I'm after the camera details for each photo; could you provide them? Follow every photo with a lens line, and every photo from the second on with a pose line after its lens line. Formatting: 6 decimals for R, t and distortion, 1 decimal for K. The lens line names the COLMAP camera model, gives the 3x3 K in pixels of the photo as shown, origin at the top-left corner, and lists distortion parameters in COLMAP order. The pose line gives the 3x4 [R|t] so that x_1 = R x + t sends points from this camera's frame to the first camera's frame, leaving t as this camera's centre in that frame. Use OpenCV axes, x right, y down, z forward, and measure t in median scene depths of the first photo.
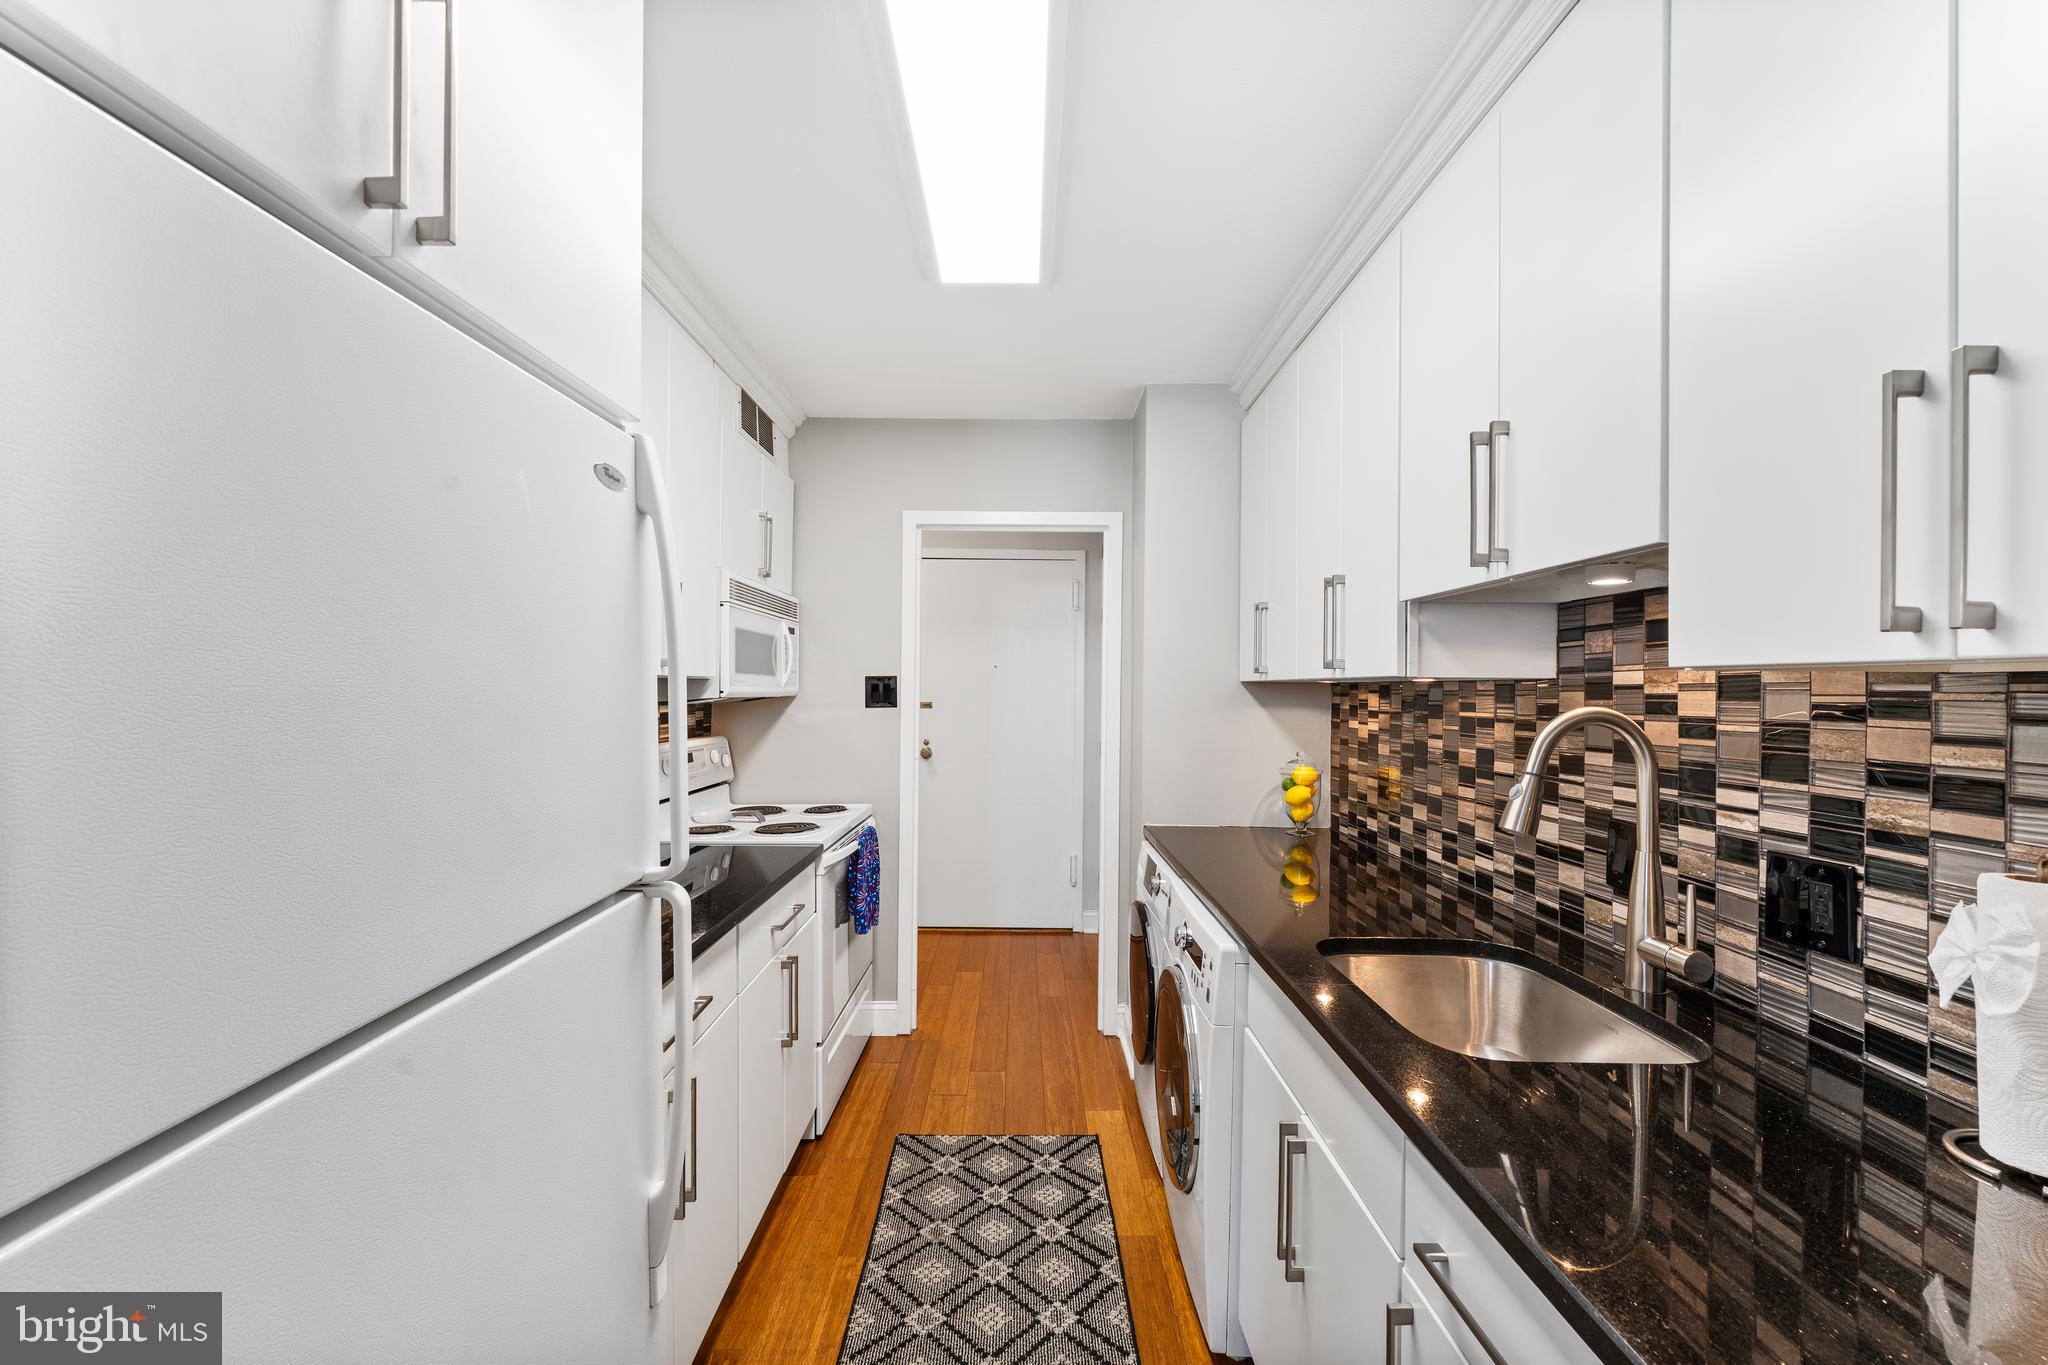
lens RADIAL K [[826.3, 0, 1023.4], [0, 826.3, 695.6], [0, 0, 1]] dist [-0.003449, -0.000829]
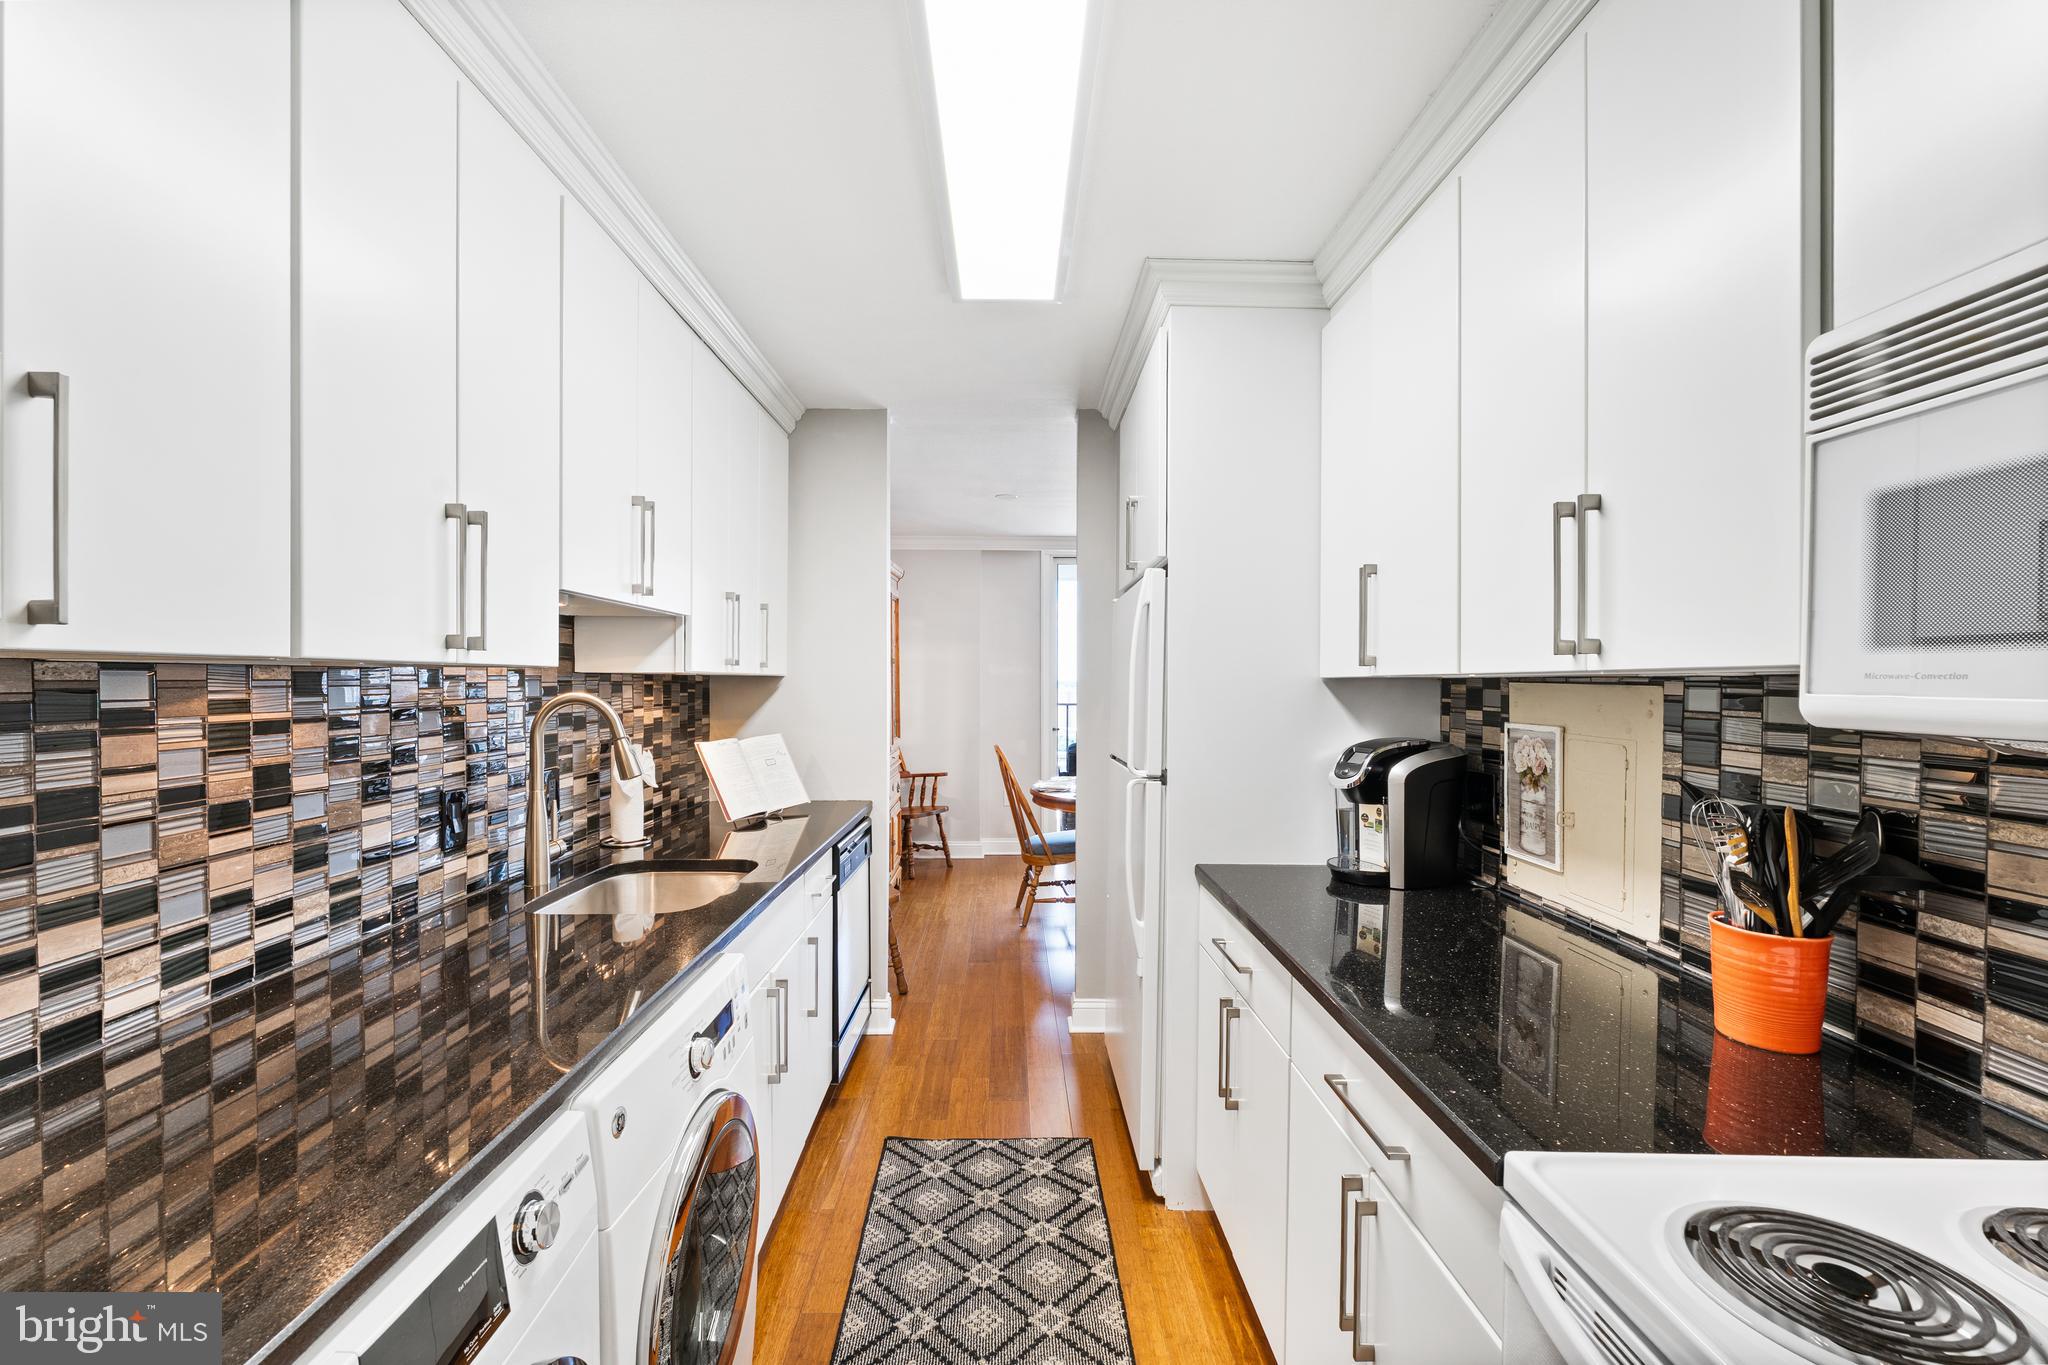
lens RADIAL K [[858.3, 0, 1023.6], [0, 858.3, 683.9], [0, 0, 1]] dist [-0.007227, -0.000947]
pose [[-0.999770, -0.013910, -0.016333, -0.047992], [-0.014090, 0.999841, 0.010964, -0.017478], [0.016178, 0.011191, -0.999806, 1.535881]]
